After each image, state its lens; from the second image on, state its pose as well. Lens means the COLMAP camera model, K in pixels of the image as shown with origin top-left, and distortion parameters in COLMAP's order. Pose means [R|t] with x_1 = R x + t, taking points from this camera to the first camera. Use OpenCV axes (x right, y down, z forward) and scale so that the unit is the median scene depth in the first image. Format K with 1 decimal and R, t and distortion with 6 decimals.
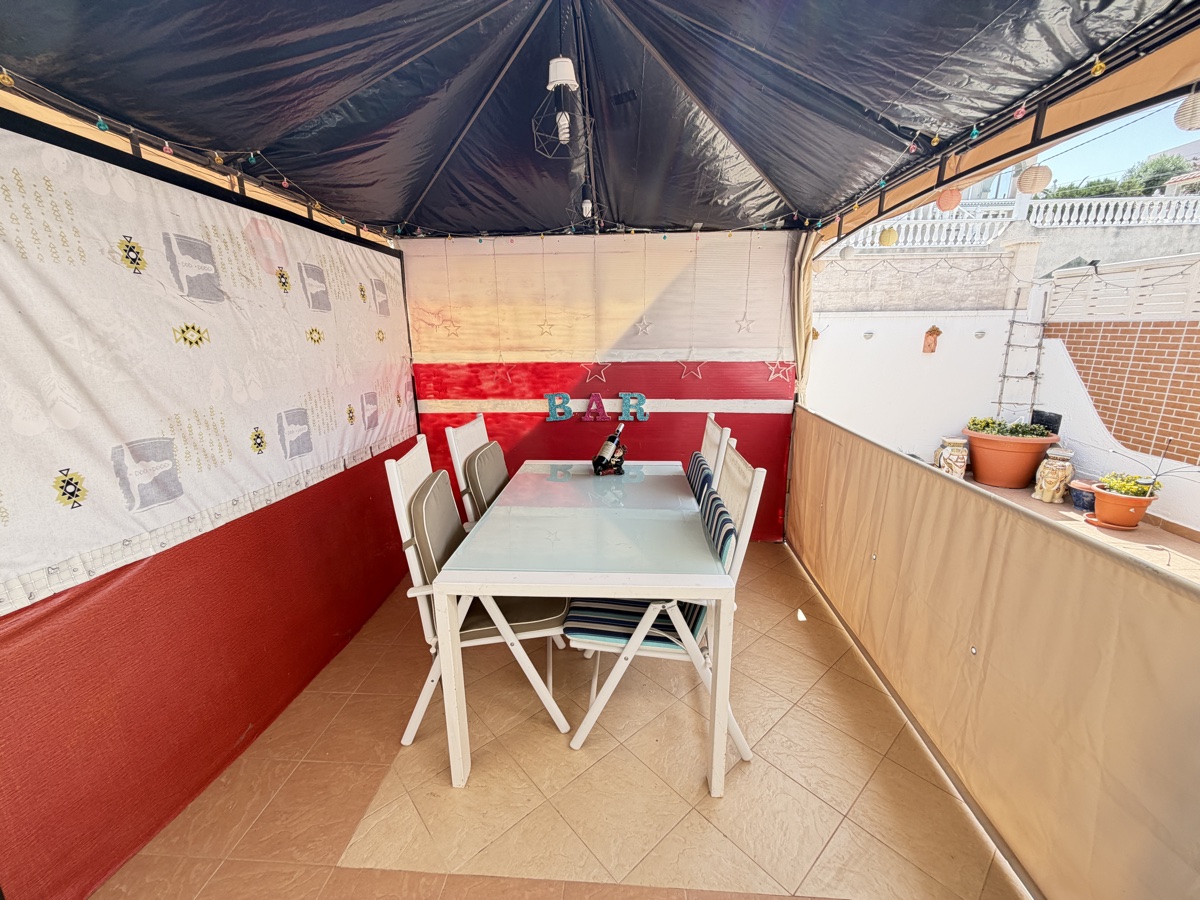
lens RADIAL K [[479.9, 0, 597.0], [0, 479.9, 450.3], [0, 0, 1]] dist [0.002661, -0.000483]
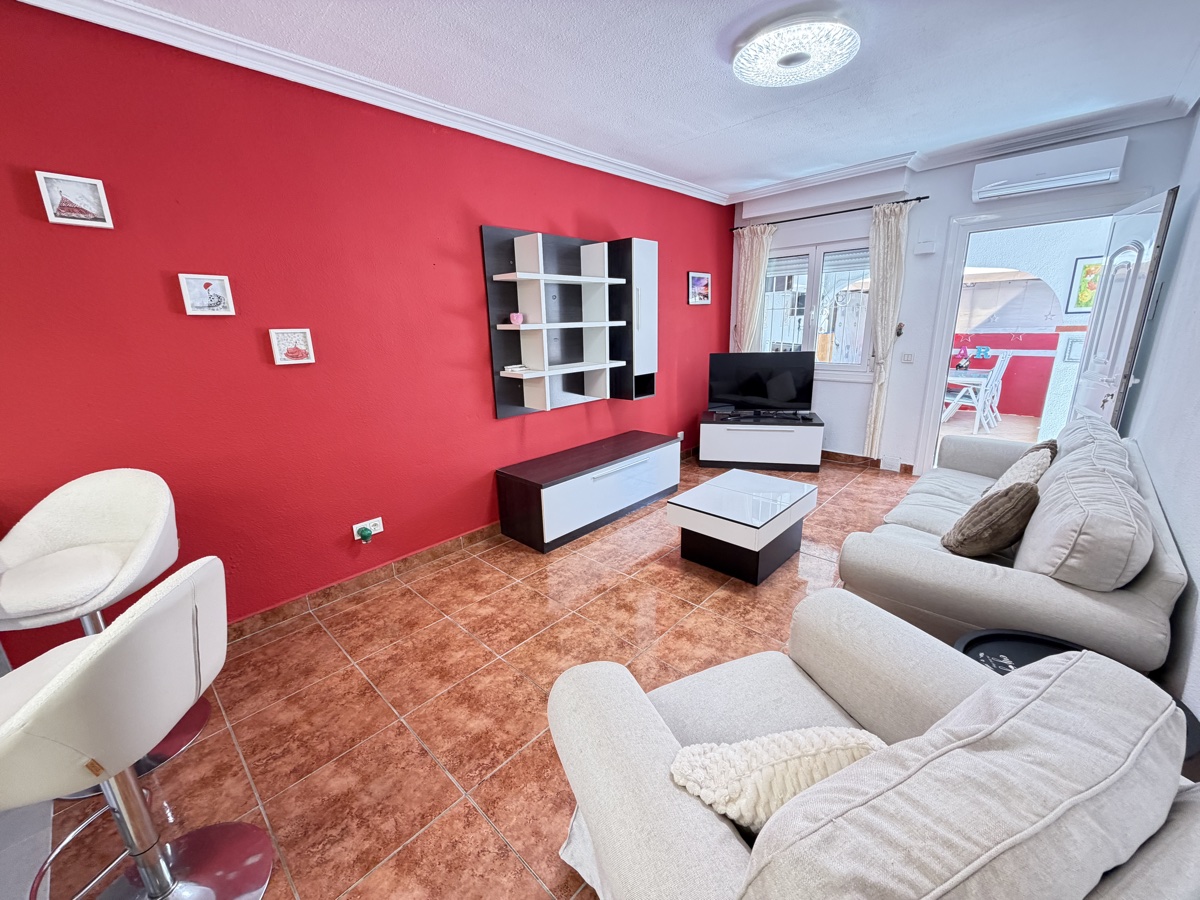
lens RADIAL K [[479.9, 0, 598.3], [0, 479.9, 450.5], [0, 0, 1]] dist [0.002661, -0.000483]
pose [[0.767129, 0.153611, -0.622829, 0.181366], [-0.133183, 0.987889, 0.079608, 0.479526], [0.627515, 0.021881, 0.778297, -2.156134]]
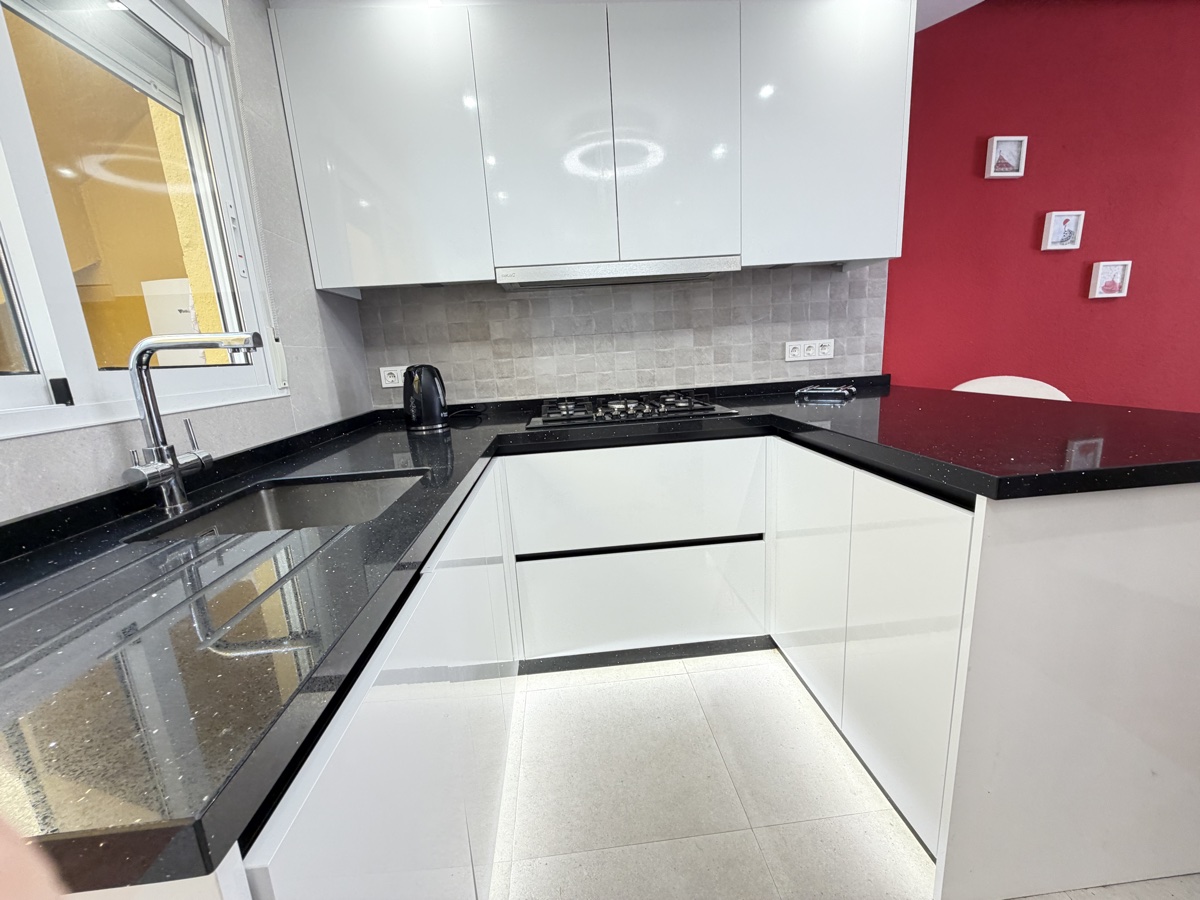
lens RADIAL K [[479.9, 0, 598.3], [0, 479.9, 451.0], [0, 0, 1]] dist [0.002661, -0.000483]
pose [[0.146012, 0.201877, -0.968466, -0.164124], [-0.183799, 0.967449, 0.173954, 0.898546], [0.972059, 0.152603, 0.178364, -3.195702]]
